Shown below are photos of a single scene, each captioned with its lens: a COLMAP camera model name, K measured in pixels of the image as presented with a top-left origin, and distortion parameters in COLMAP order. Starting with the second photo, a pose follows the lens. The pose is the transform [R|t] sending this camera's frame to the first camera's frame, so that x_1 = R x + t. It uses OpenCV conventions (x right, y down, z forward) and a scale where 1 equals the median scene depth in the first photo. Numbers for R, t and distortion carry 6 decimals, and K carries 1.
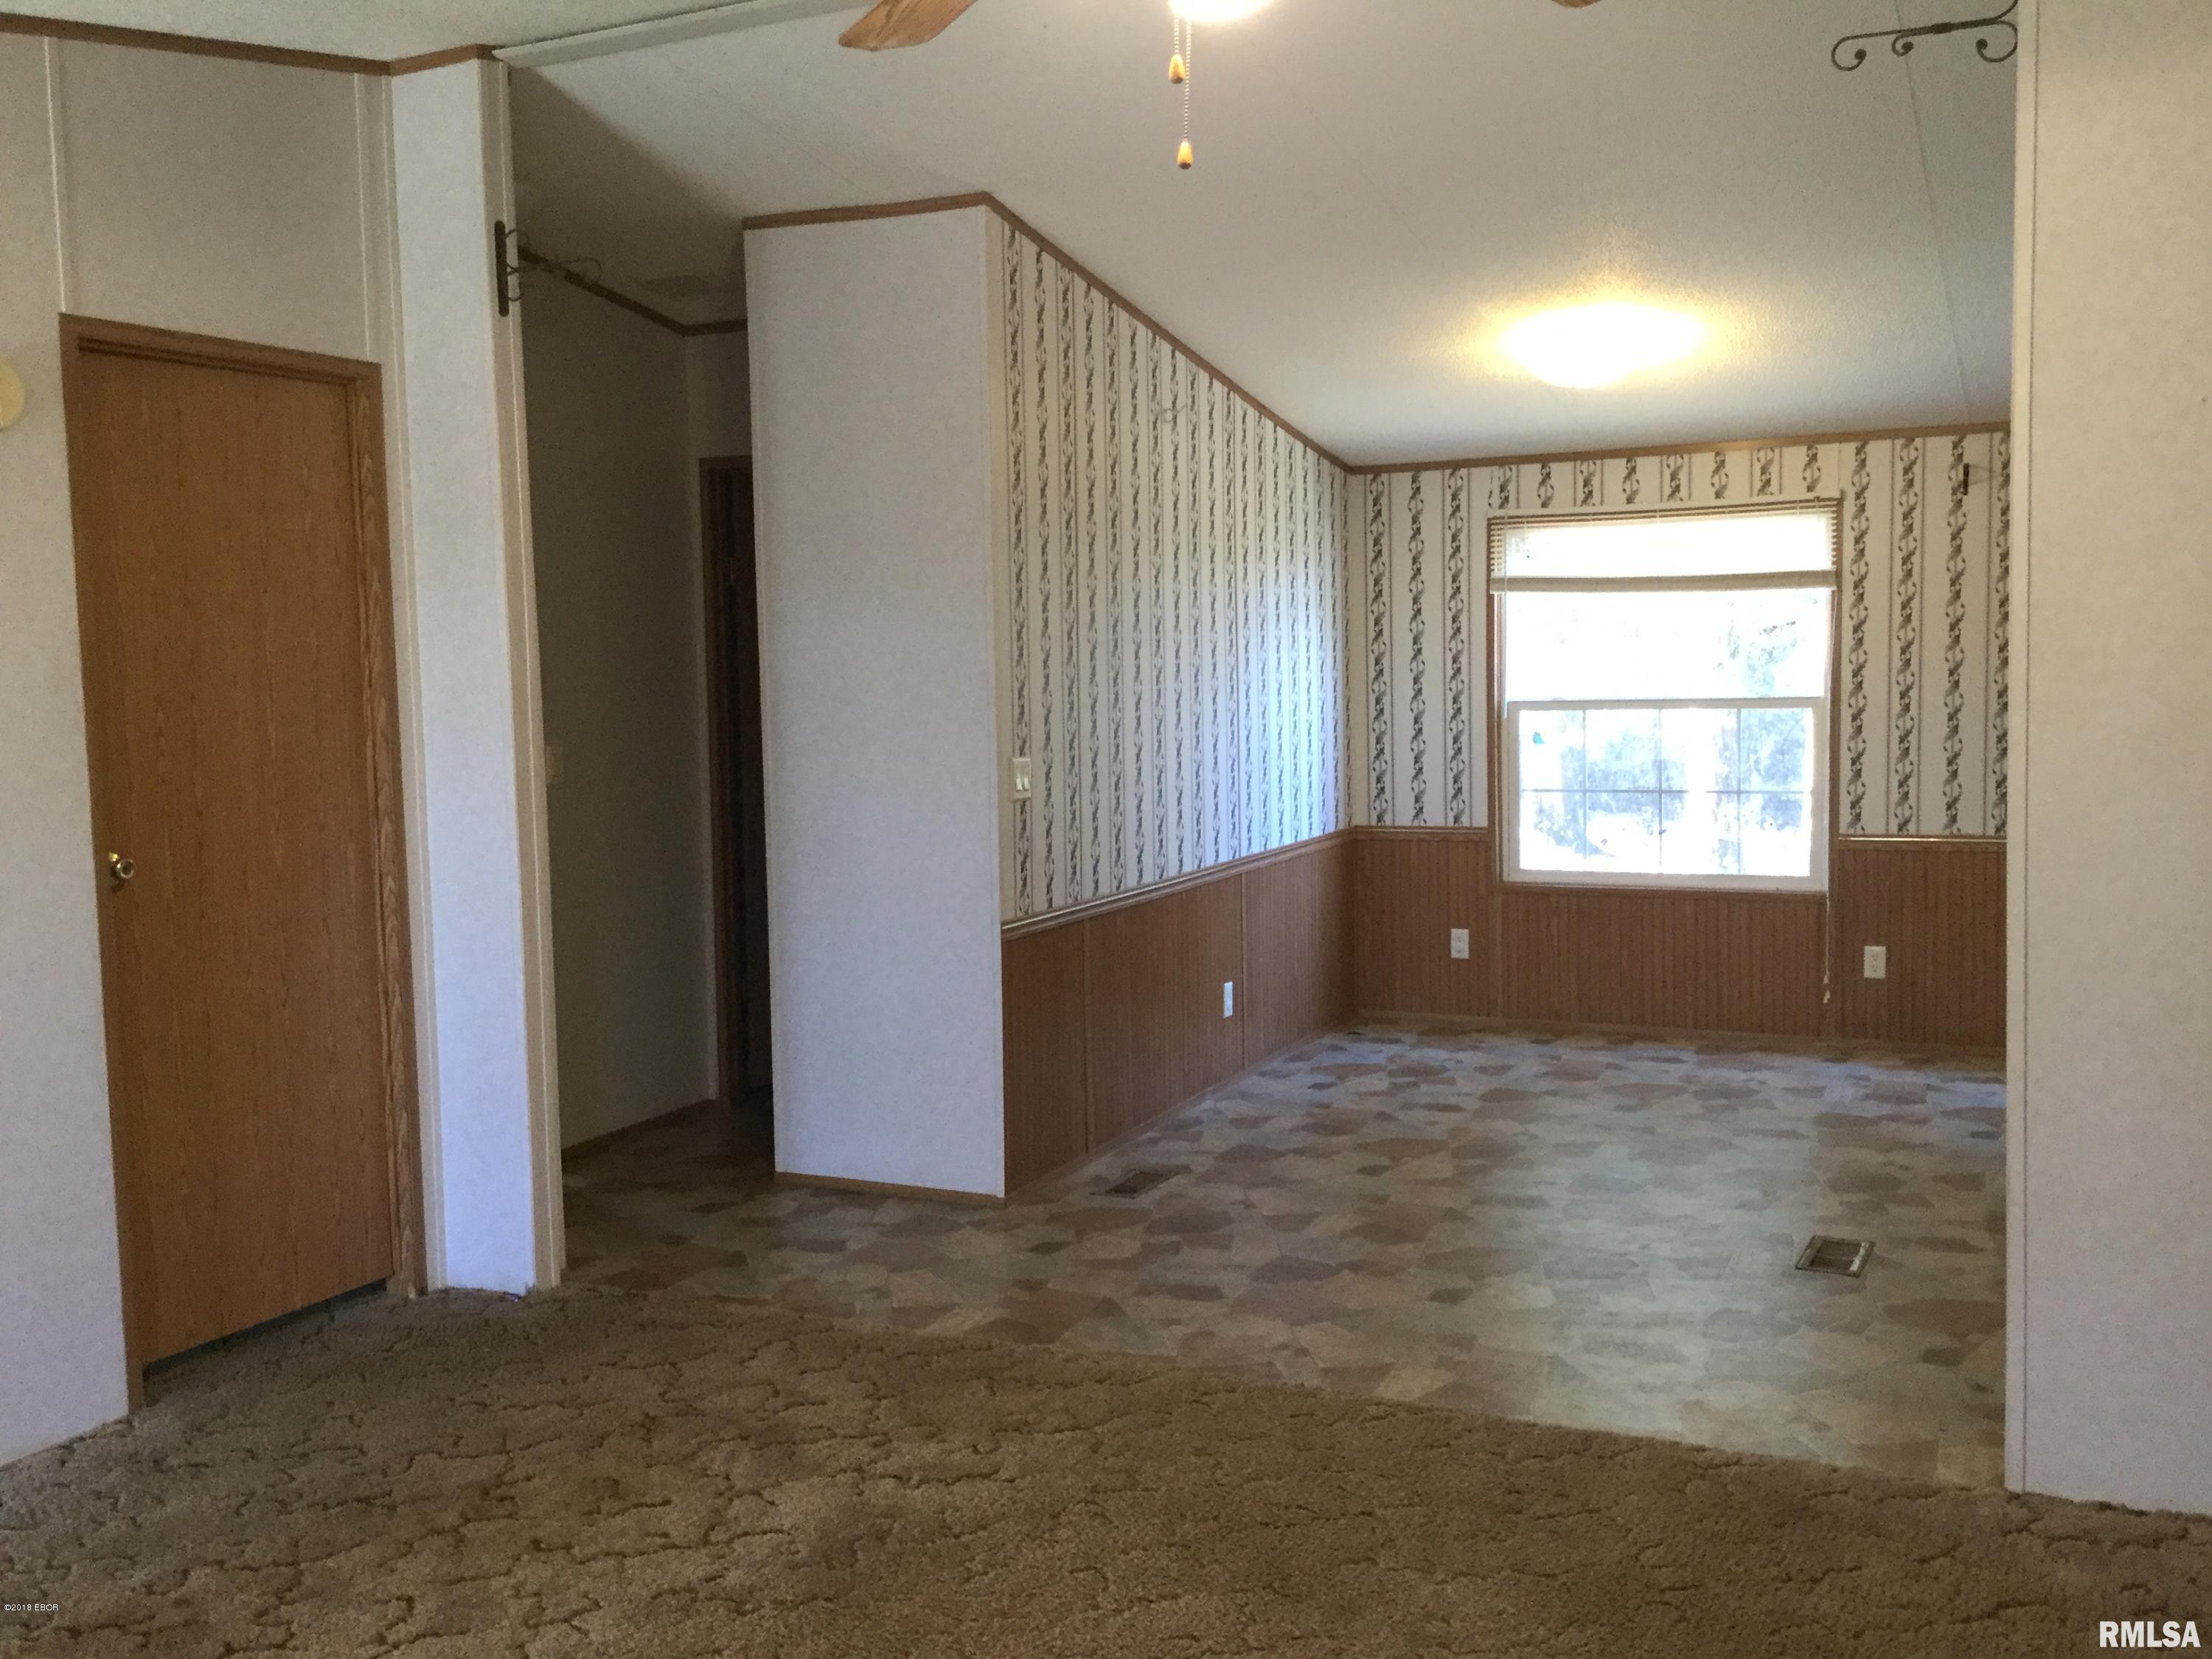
lens RADIAL K [[2021.4, 0, 1106.0], [0, 2021.4, 829.5], [0, 0, 1]] dist [0.097375, -0.156548]
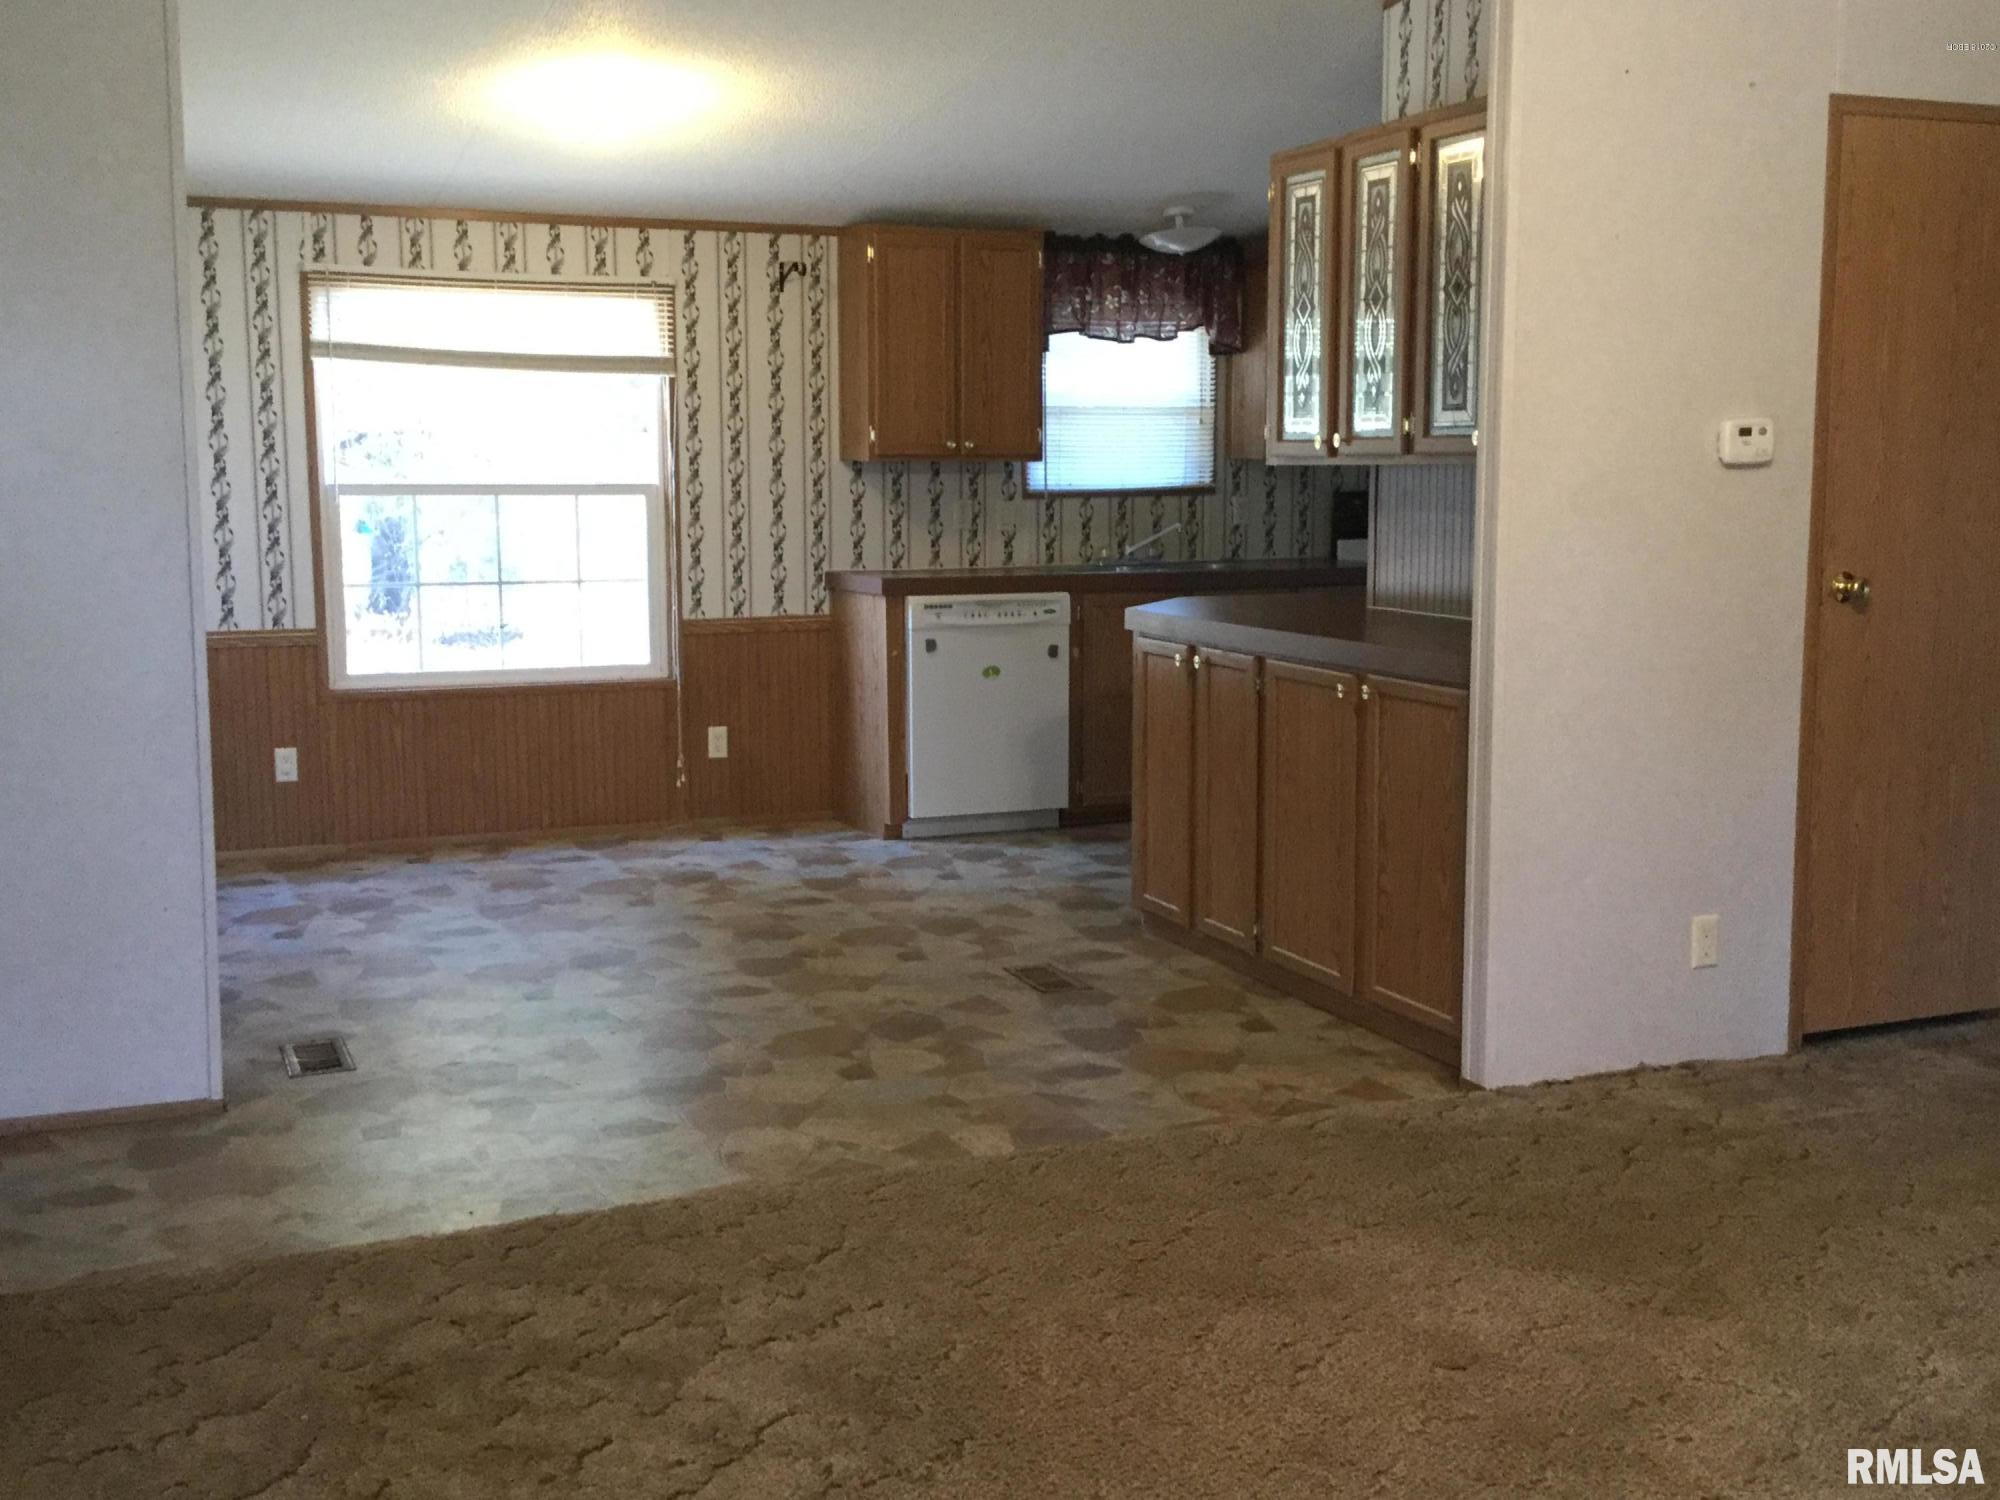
lens RADIAL K [[2240.6, 0, 1000.0], [0, 2240.6, 750.0], [0, 0, 1]] dist [0.146262, -0.247538]
pose [[0.657763, -0.080445, 0.748917, -0.383637], [0.047706, 0.996734, 0.065164, 0.001447], [-0.751713, -0.007134, 0.659452, 0.141513]]
